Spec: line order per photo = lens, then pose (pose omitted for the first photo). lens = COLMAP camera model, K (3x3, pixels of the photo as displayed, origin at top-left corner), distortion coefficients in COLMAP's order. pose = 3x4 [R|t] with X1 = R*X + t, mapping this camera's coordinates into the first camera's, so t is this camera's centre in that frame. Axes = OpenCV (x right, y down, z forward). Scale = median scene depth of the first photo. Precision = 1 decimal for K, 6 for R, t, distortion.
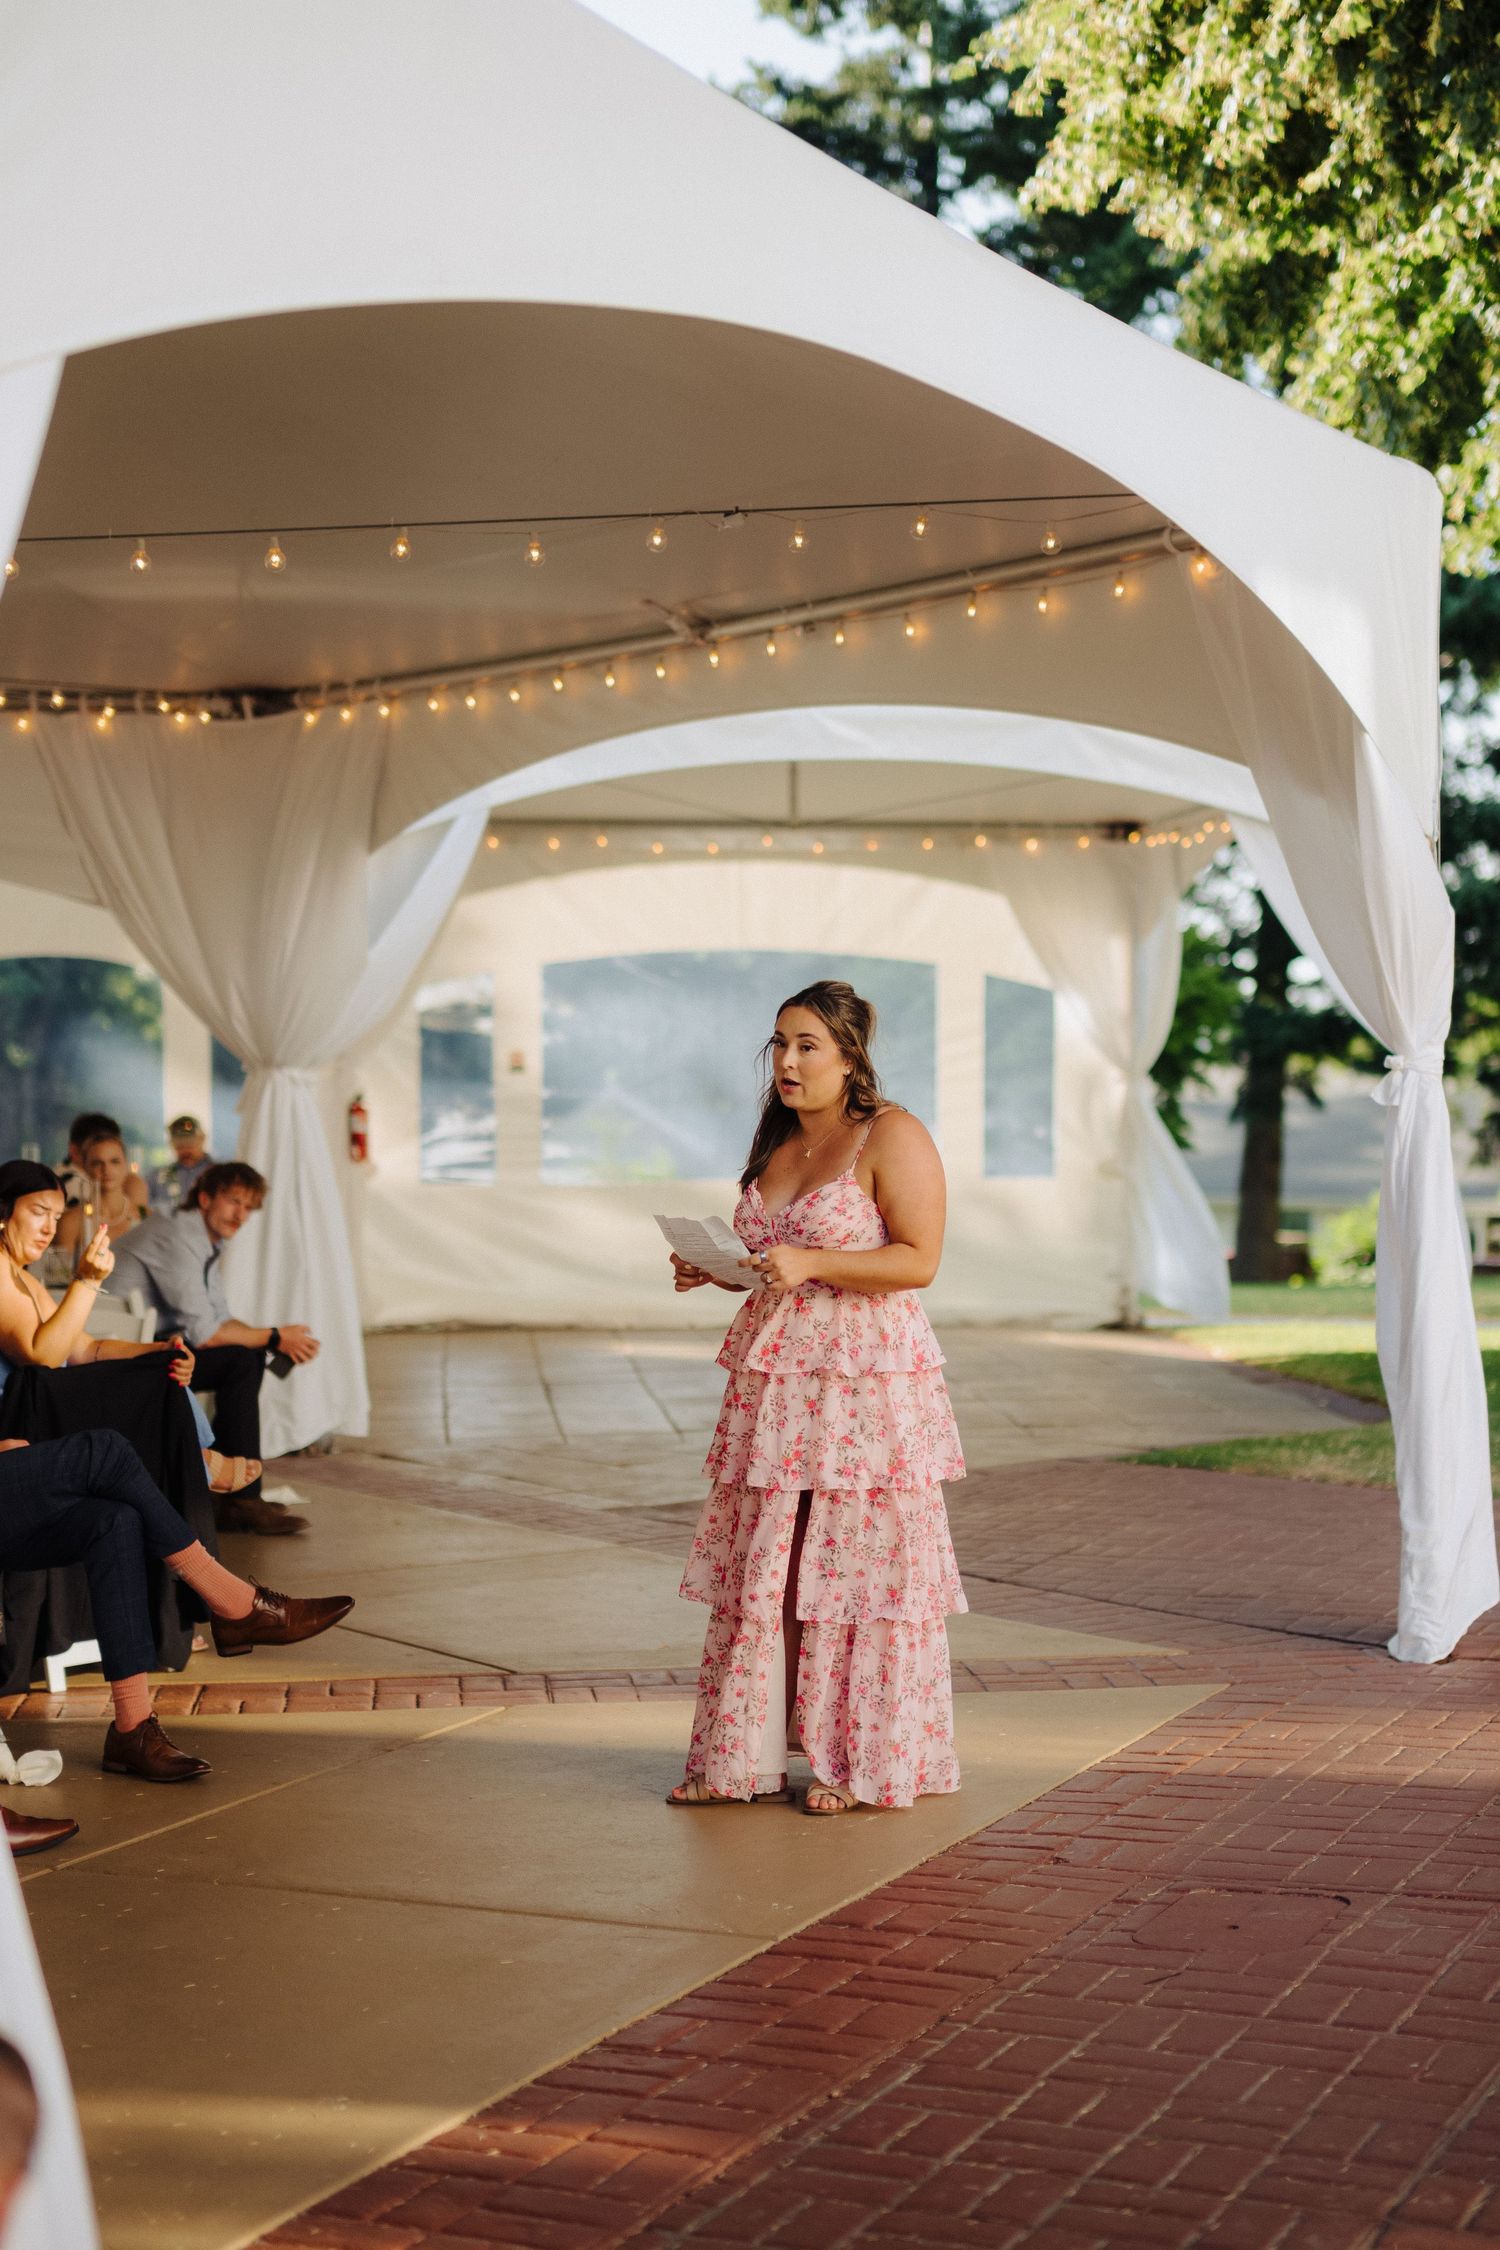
lens RADIAL K [[3879.4, 0, 750.0], [0, 3879.4, 1125.0], [0, 0, 1]] dist [-0.004411, 0.015028]
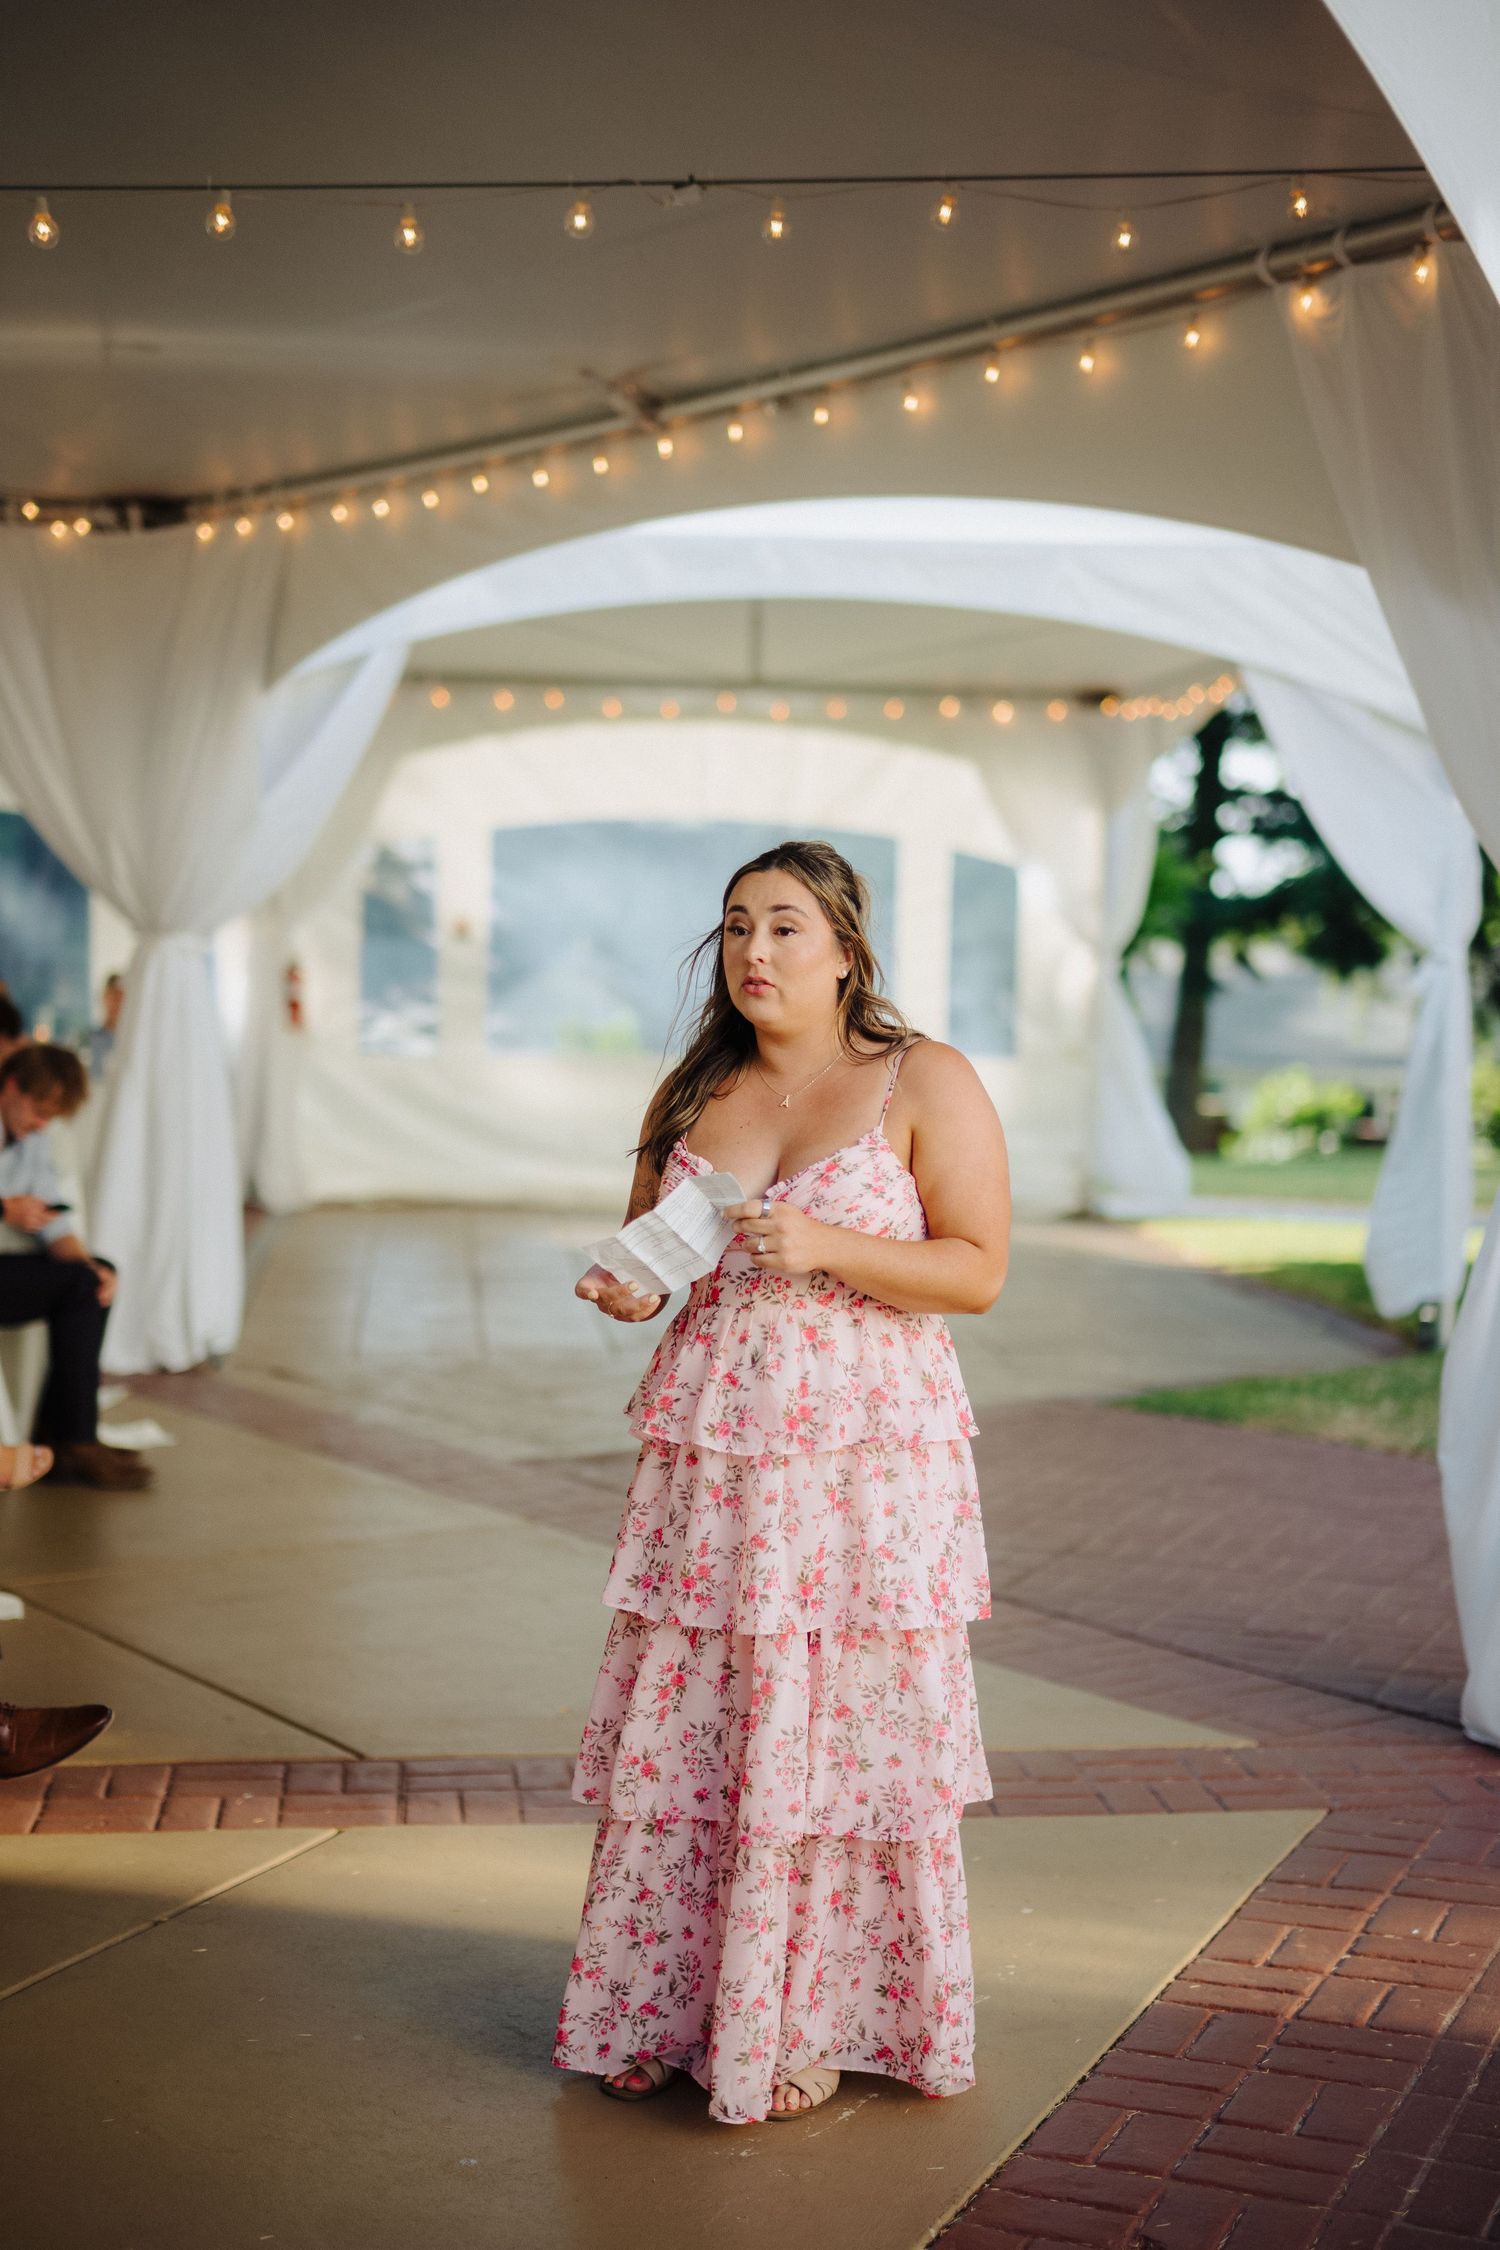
lens RADIAL K [[3388.7, 0, 741.8], [0, 3388.7, 1218.9], [0, 0, 1]] dist [-0.111835, 0.159679]
pose [[0.999704, 0.021463, 0.011448, 0.002056], [-0.022215, 0.997286, 0.070193, -0.007155], [-0.009910, -0.070427, 0.997468, 0.254761]]
